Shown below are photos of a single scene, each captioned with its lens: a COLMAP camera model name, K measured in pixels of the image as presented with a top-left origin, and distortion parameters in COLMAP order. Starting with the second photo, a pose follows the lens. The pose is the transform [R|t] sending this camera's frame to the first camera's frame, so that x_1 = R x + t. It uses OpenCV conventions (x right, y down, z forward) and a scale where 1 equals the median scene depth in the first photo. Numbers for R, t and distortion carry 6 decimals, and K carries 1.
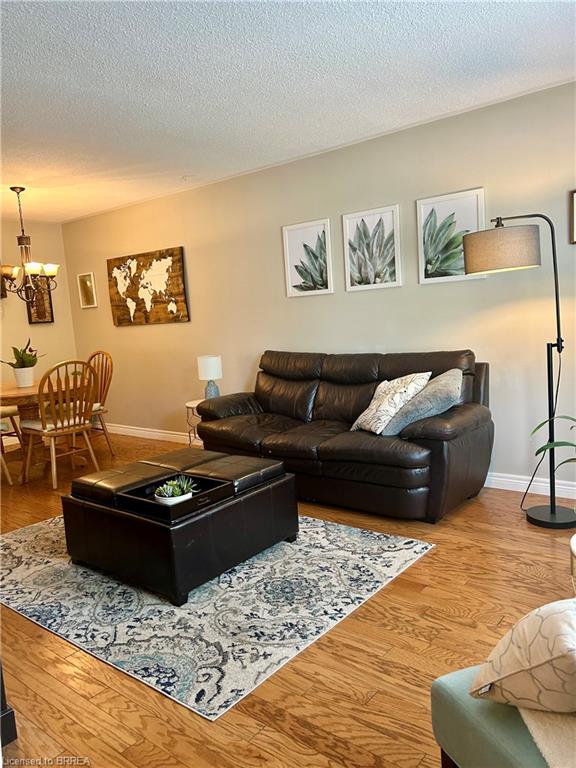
lens RADIAL K [[579.7, 0, 289.2], [0, 579.7, 386.9], [0, 0, 1]] dist [0.029741, -0.038465]
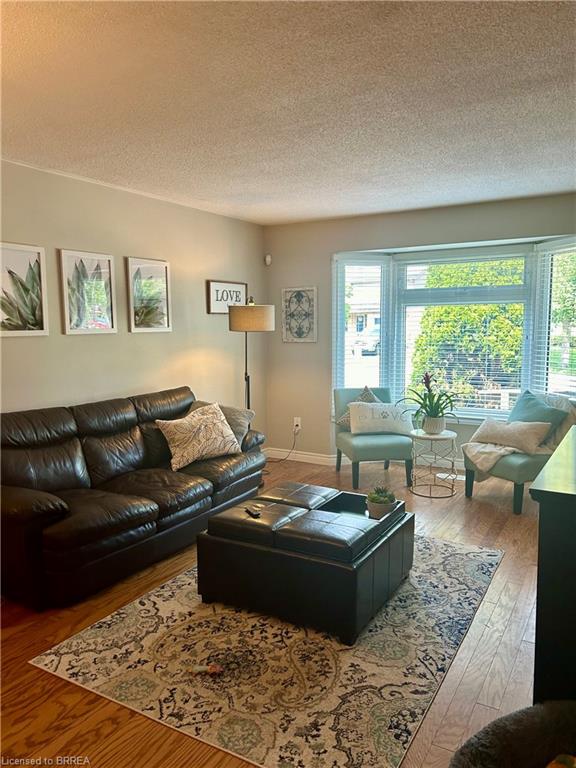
lens RADIAL K [[579.7, 0, 286.8], [0, 579.7, 381.3], [0, 0, 1]] dist [0.029741, -0.038465]
pose [[-0.160360, -0.037166, 0.986359, -0.876777], [0.138532, 0.988553, 0.059771, -0.106541], [-0.977289, 0.146227, -0.153375, 0.865248]]
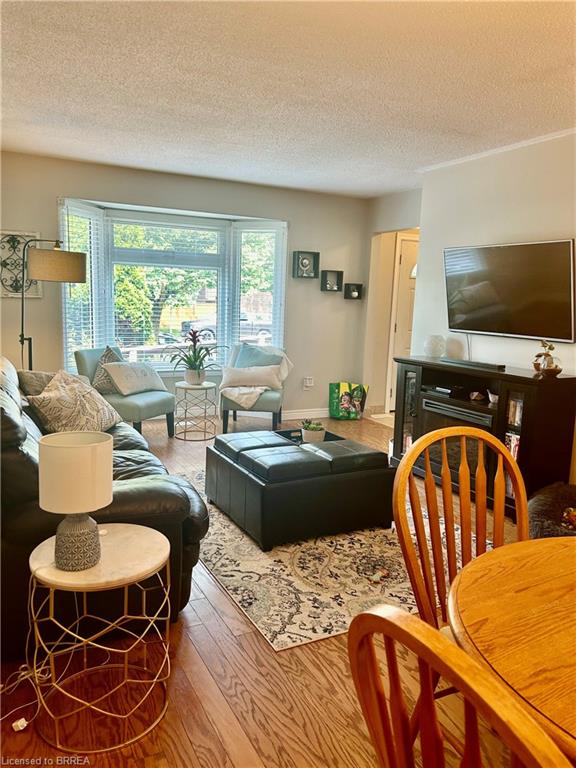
lens RADIAL K [[579.7, 0, 290.7], [0, 579.7, 385.2], [0, 0, 1]] dist [0.029741, -0.038465]
pose [[-0.921941, -0.024639, 0.386545, -0.235828], [0.072730, 0.969211, 0.235246, -0.215073], [-0.380440, 0.244997, -0.891763, 1.815072]]
